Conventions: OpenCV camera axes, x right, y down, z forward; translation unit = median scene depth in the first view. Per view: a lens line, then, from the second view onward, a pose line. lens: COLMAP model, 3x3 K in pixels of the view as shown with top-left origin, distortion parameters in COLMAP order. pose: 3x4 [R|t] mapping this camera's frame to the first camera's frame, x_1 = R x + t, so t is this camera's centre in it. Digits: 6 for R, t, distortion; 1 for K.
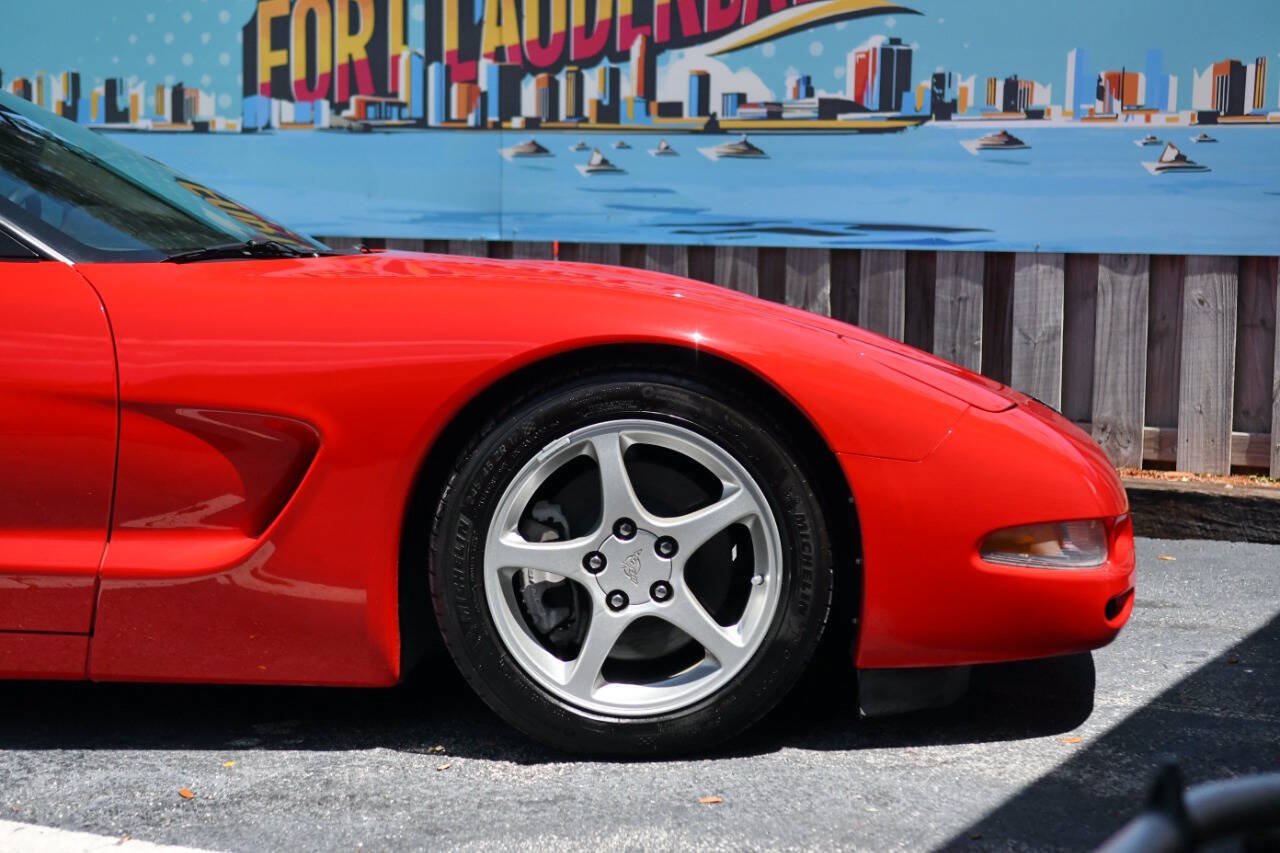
lens RADIAL K [[2214.7, 0, 640.1], [0, 2214.7, 423.6], [0, 0, 1]] dist [0.181796, 0.000000]
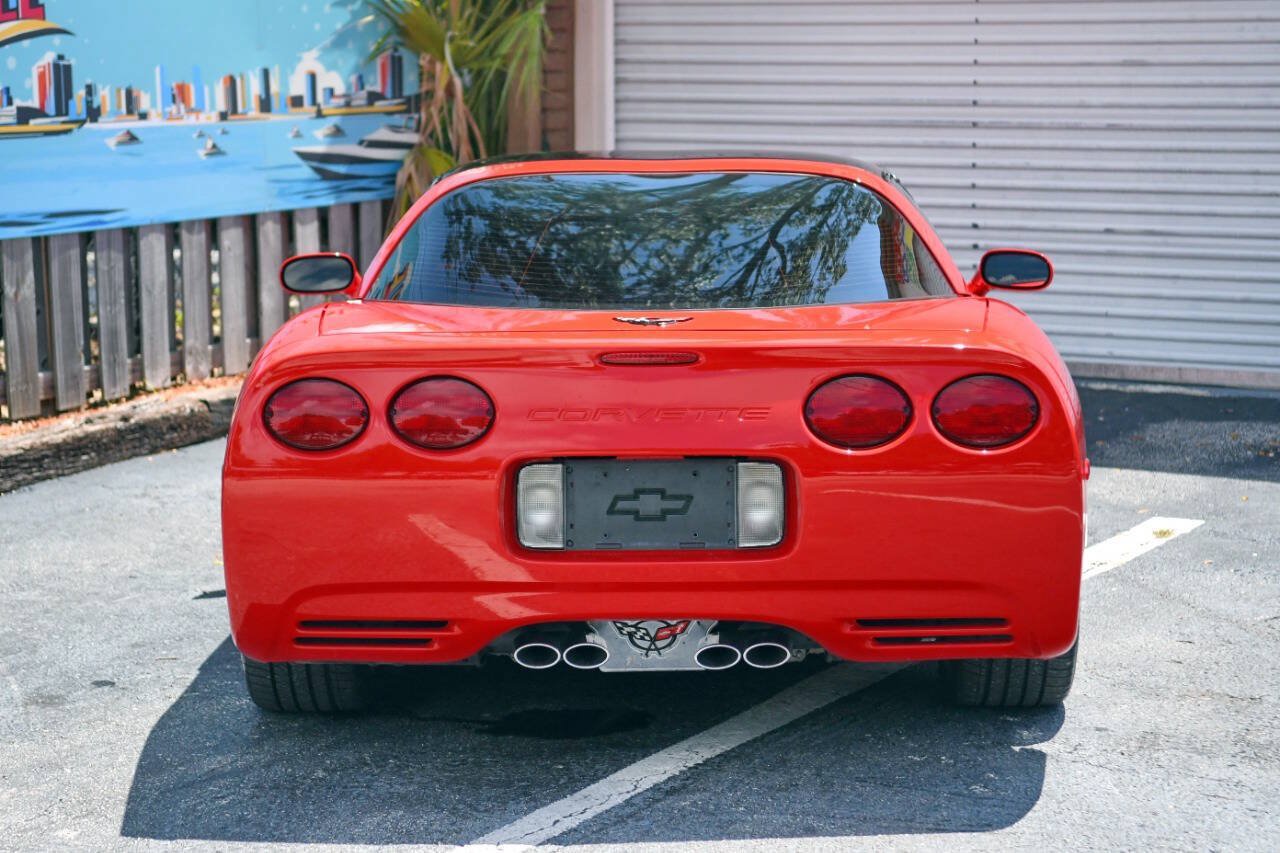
lens RADIAL K [[2864.0, 0, 617.8], [0, 2864.0, 429.8], [0, 0, 1]] dist [0.254736, 0.000000]
pose [[0.048855, -0.165692, 0.984967, -1.372273], [0.098851, 0.982105, 0.160307, -0.188403], [-0.993902, 0.089533, 0.064360, 0.604299]]
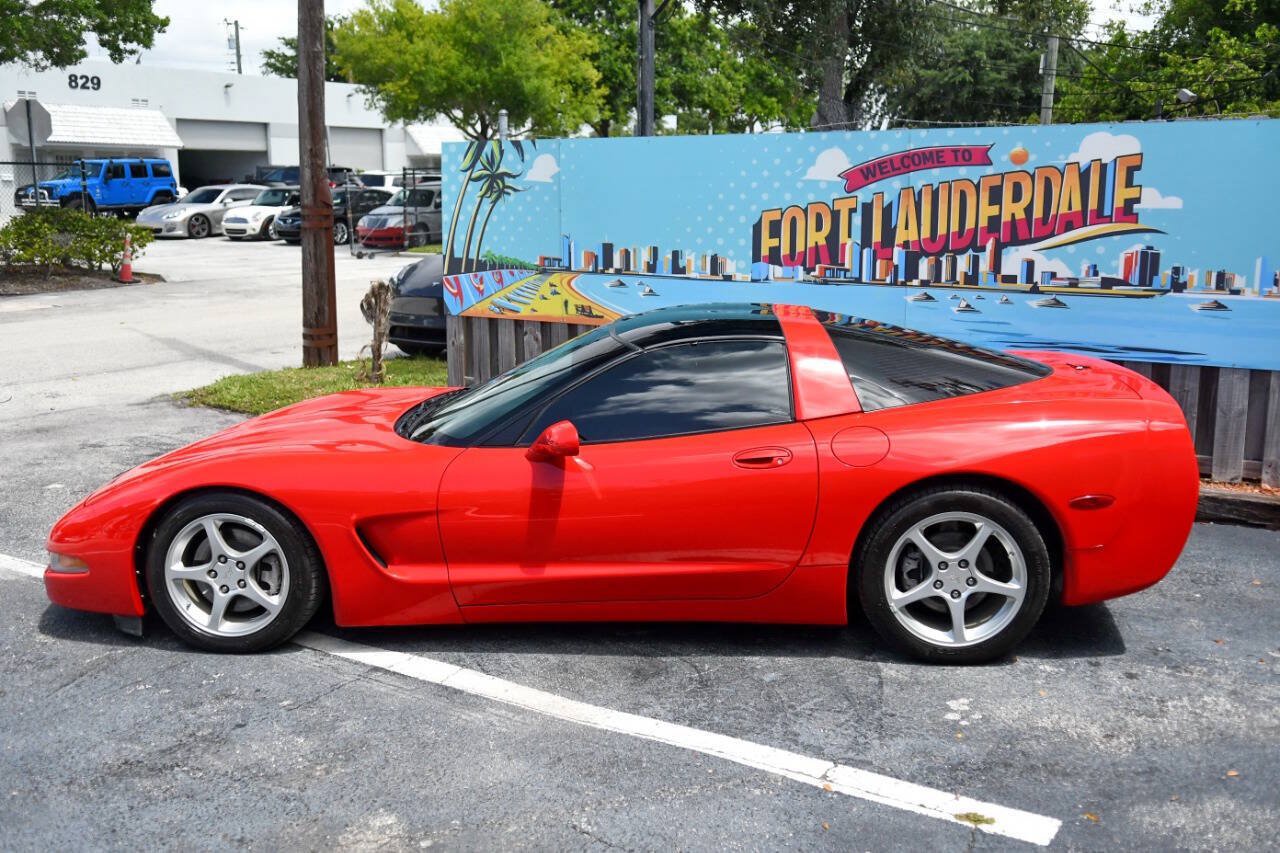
lens RADIAL K [[1270.9, 0, 638.5], [0, 1270.9, 427.7], [0, 0, 1]] dist [0.020756, 0.000000]
pose [[0.995350, -0.001920, -0.096306, -0.191400], [0.011102, 0.995425, 0.094896, -0.124781], [0.095683, -0.095524, 0.990818, -0.072672]]
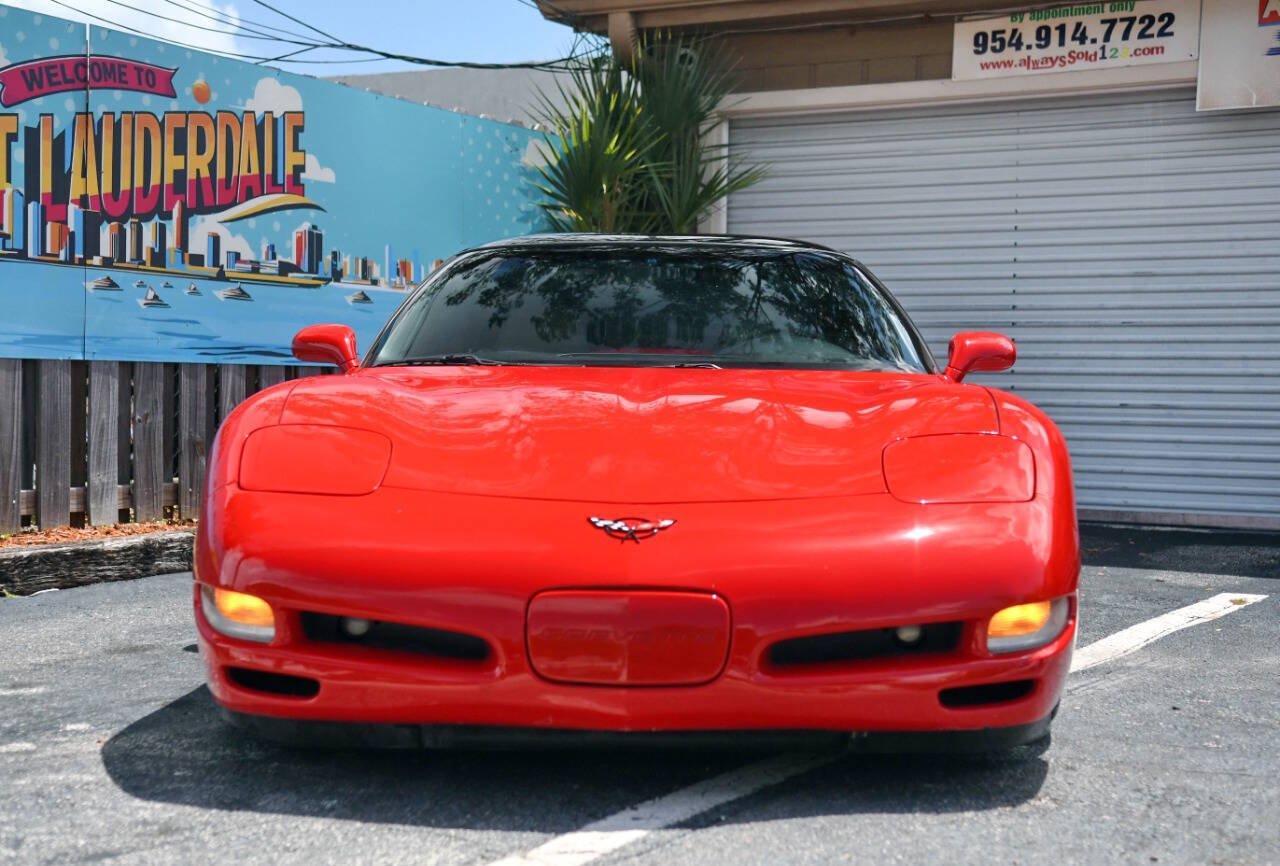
lens RADIAL K [[1954.7, 0, 636.7], [0, 1954.7, 430.5], [0, 0, 1]] dist [0.153470, 0.000000]
pose [[0.048828, -0.040606, 0.997981, -1.151986], [0.077431, 0.996320, 0.036750, -0.065414], [-0.995801, 0.075480, 0.051792, 0.703539]]
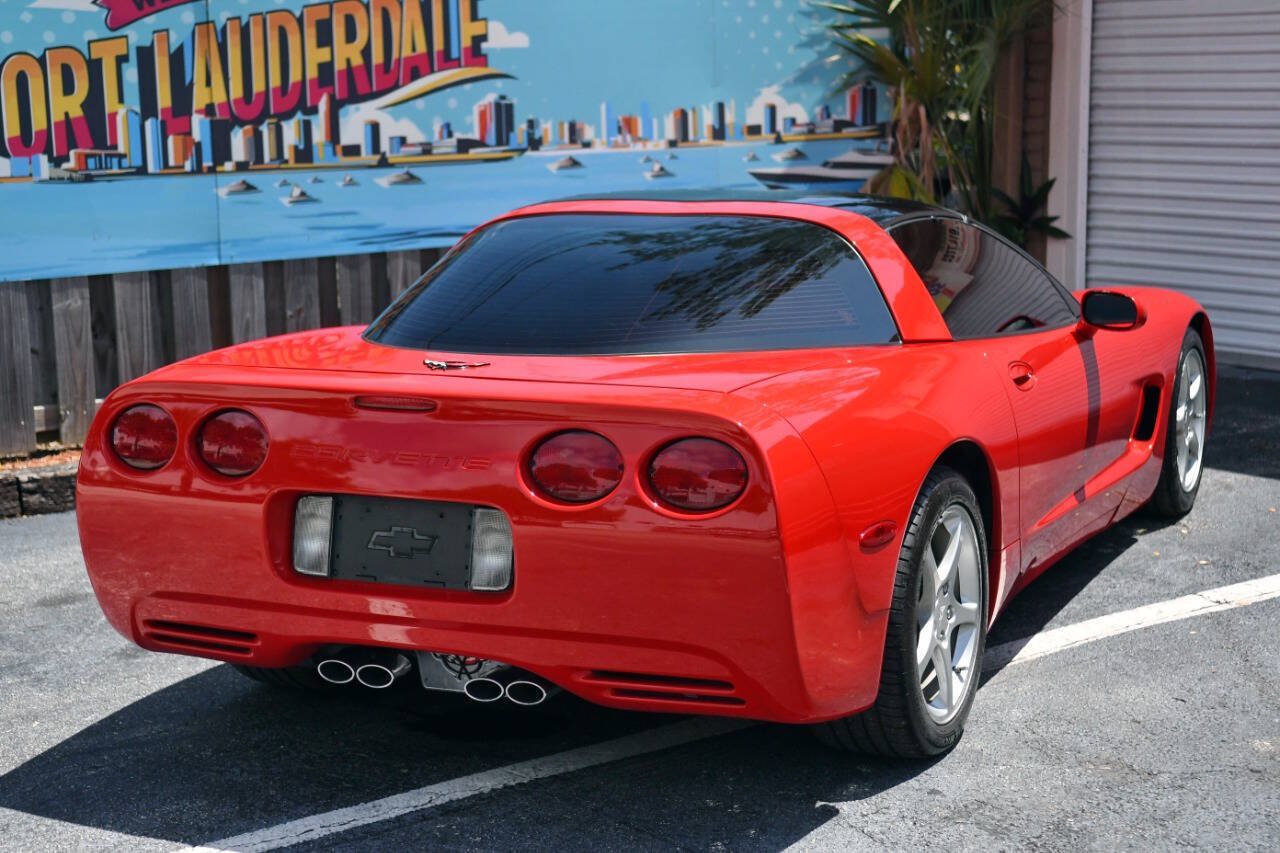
lens RADIAL K [[2214.7, 0, 630.2], [0, 2214.7, 423.0], [0, 0, 1]] dist [0.181796, 0.000000]
pose [[0.446255, -0.179086, 0.876804, -1.105751], [0.109786, 0.983327, 0.144968, -0.158417], [-0.888146, 0.031568, 0.458475, 0.266898]]
